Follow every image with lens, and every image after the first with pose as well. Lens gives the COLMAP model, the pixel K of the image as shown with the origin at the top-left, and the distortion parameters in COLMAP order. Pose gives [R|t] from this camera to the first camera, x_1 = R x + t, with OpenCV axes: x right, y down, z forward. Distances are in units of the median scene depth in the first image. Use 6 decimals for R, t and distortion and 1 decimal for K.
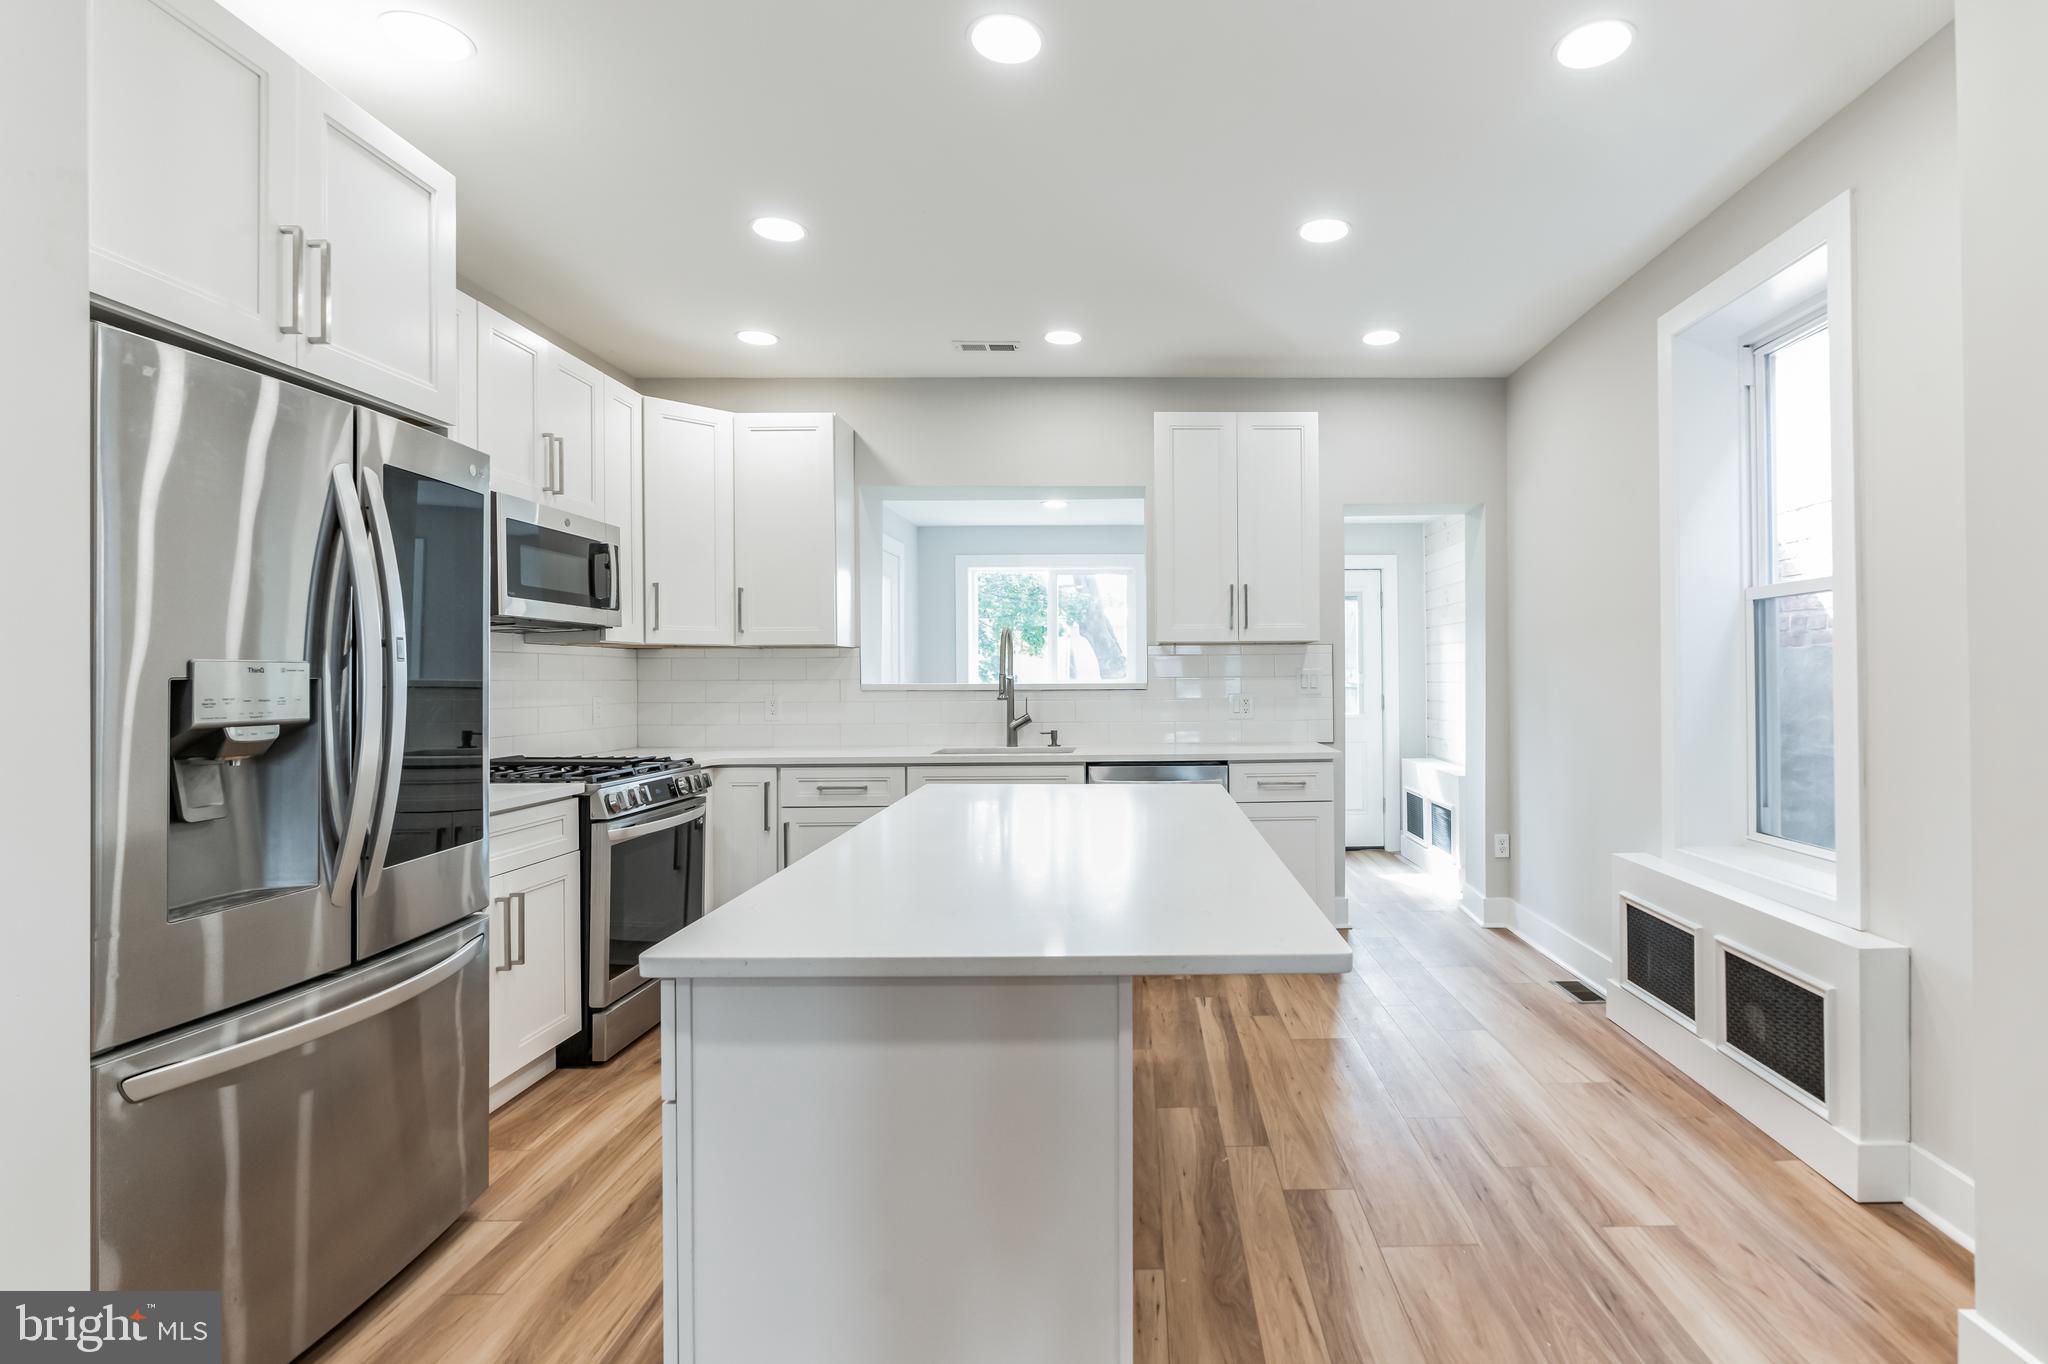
lens RADIAL K [[990.8, 0, 1158.7], [0, 990.8, 669.1], [0, 0, 1]] dist [-0.003787, 0.000537]
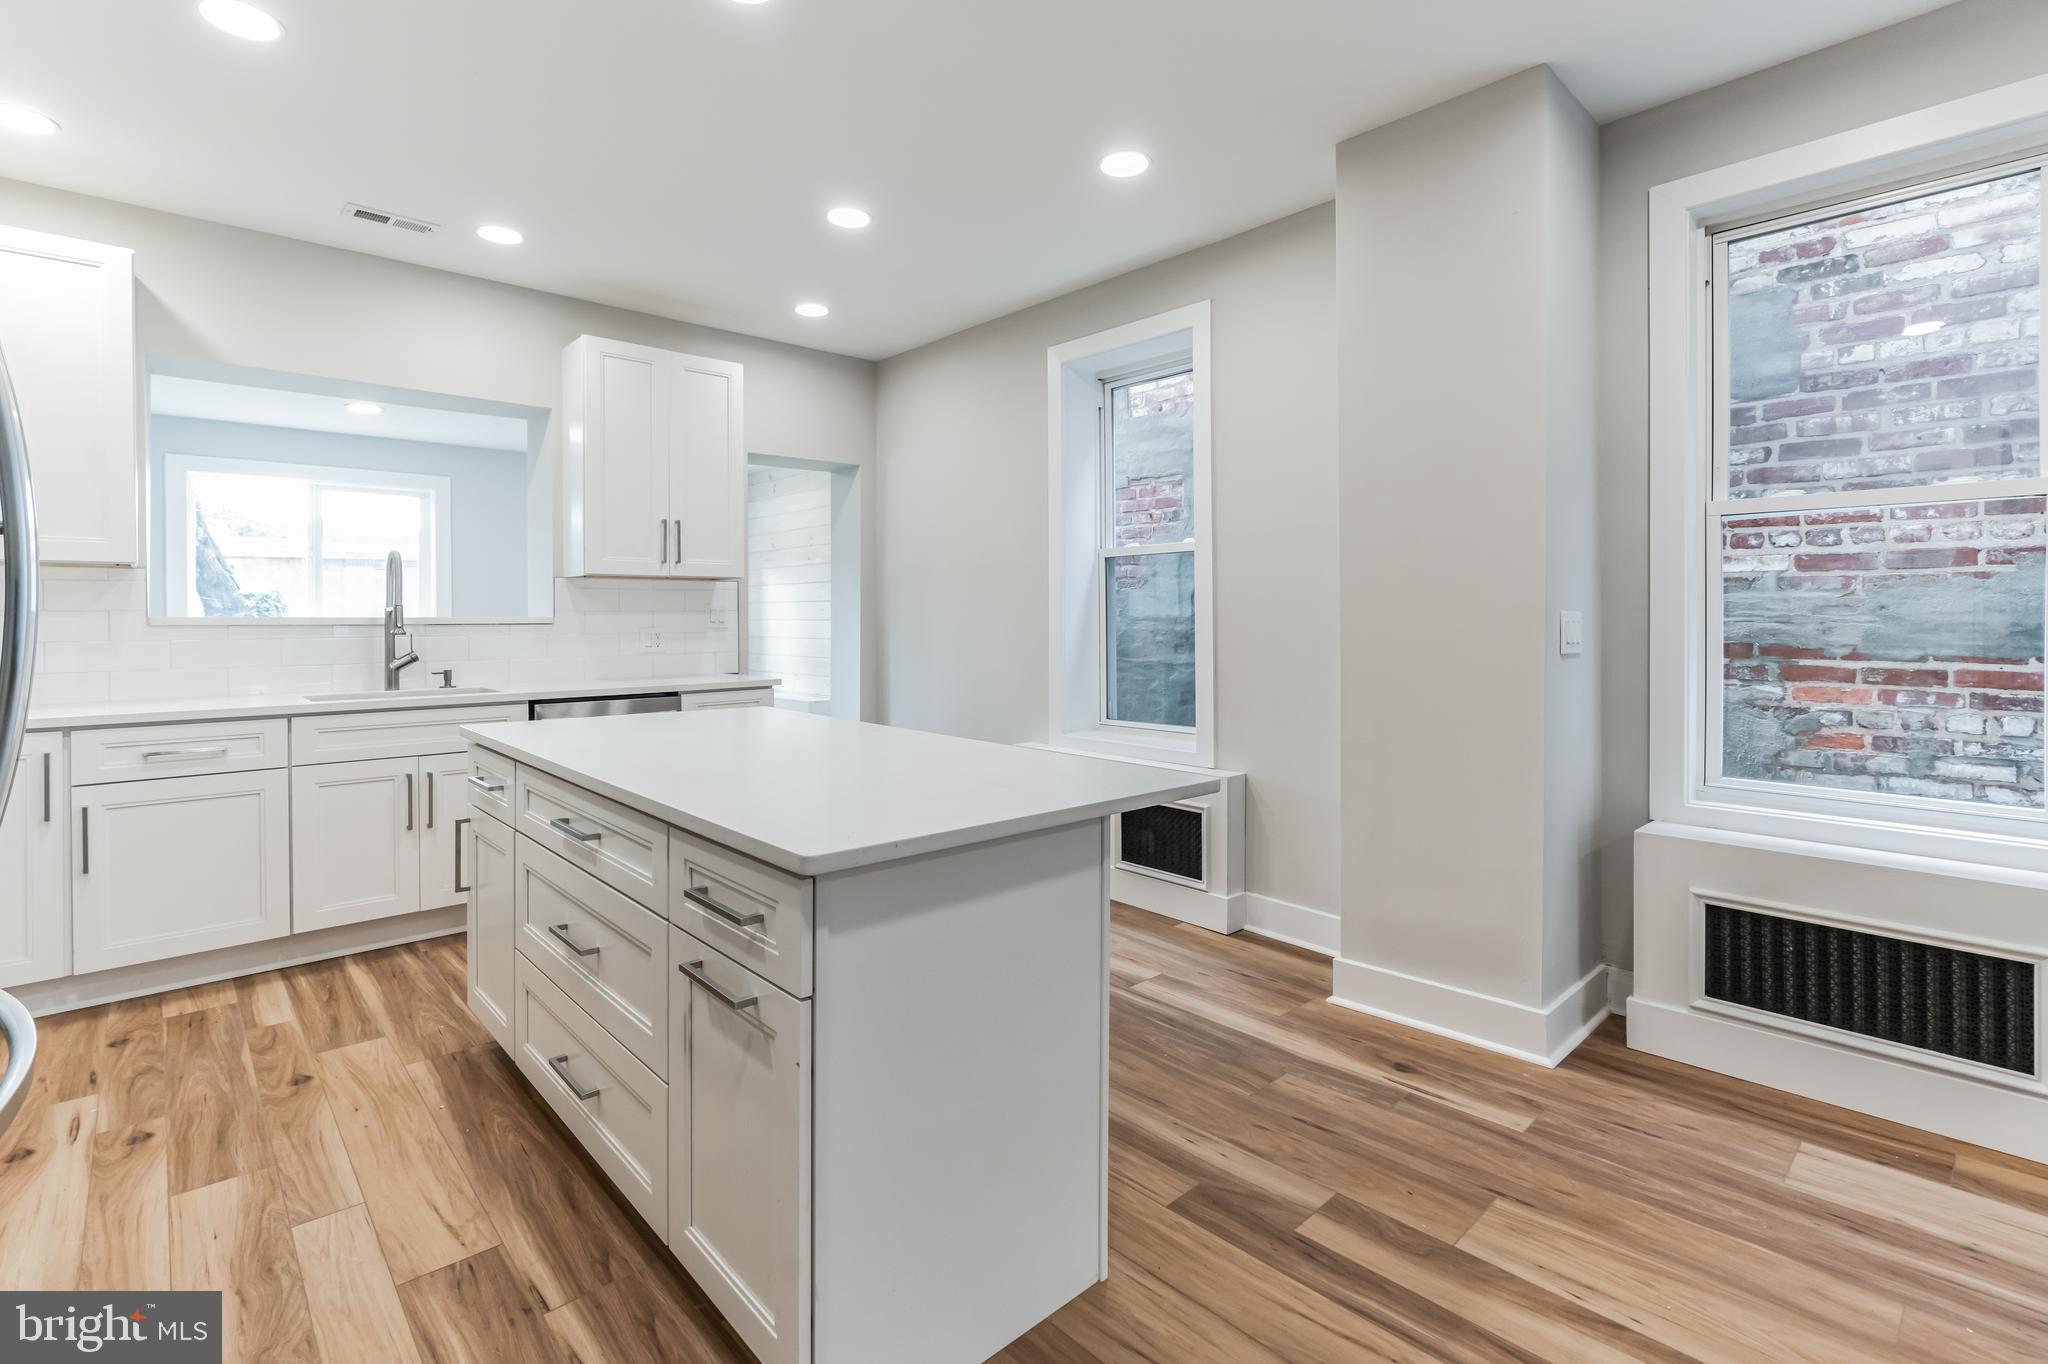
lens RADIAL K [[945.0, 0, 1013.8], [0, 945.0, 611.3], [0, 0, 1]] dist [-0.000747, 0.000602]
pose [[0.755452, 0.007197, 0.655165, -0.382855], [-0.004826, 0.999974, -0.005419, 0.016306], [-0.655187, 0.000932, 0.755467, 0.045814]]
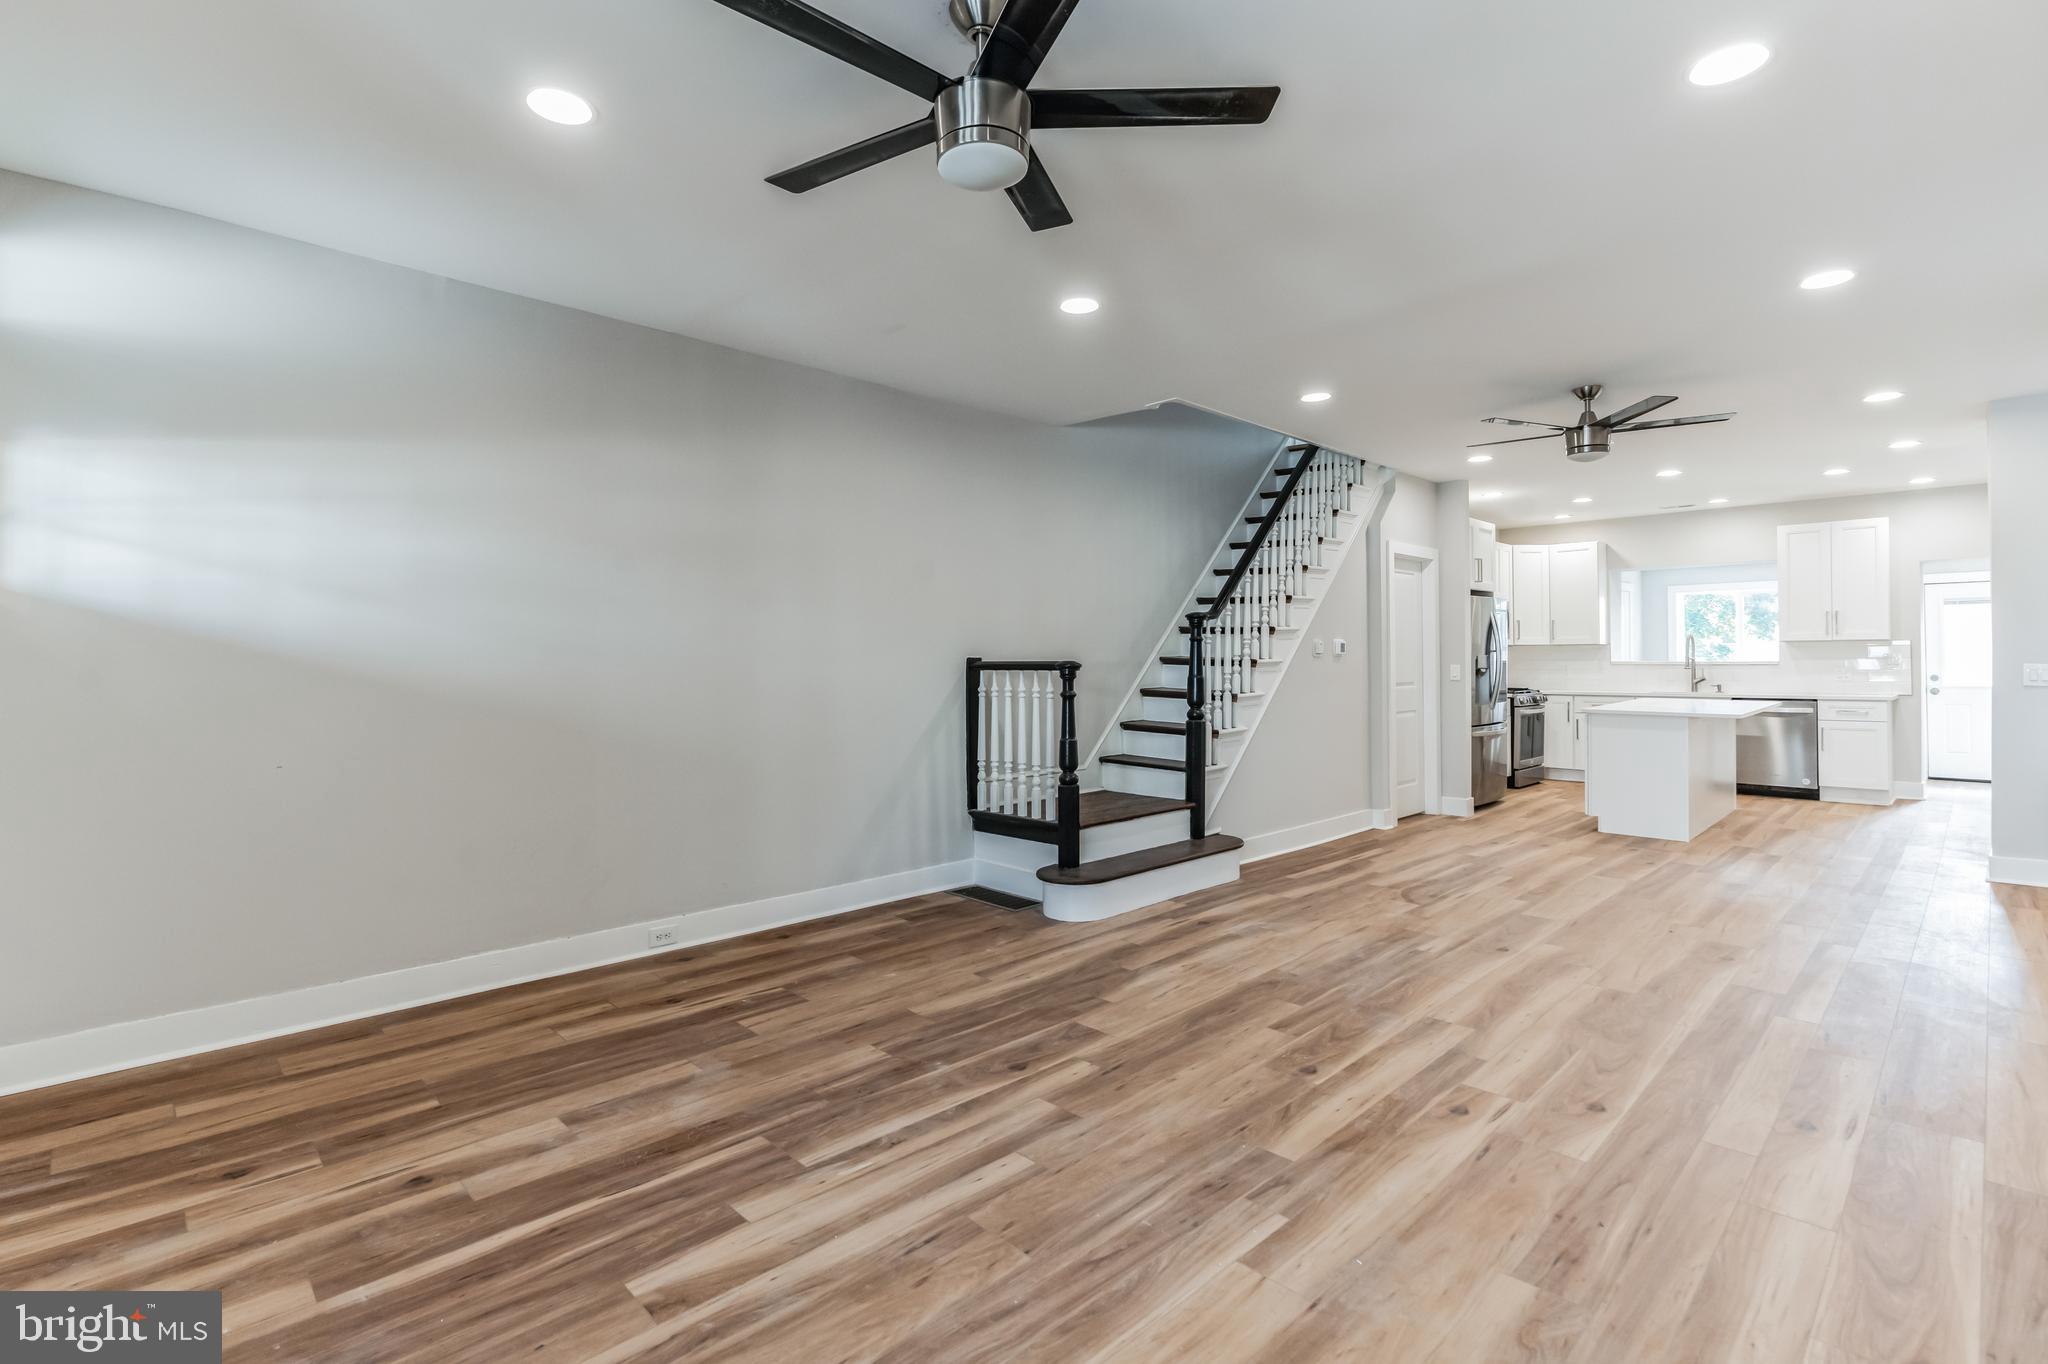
lens RADIAL K [[944.7, 0, 1026.7], [0, 944.7, 660.9], [0, 0, 1]] dist [-0.004017, 0.000341]
pose [[0.682133, -0.000014, -0.731228, 0.465051], [0.008492, 0.999933, 0.007904, -0.018835], [0.731179, -0.011601, 0.682087, -1.852933]]
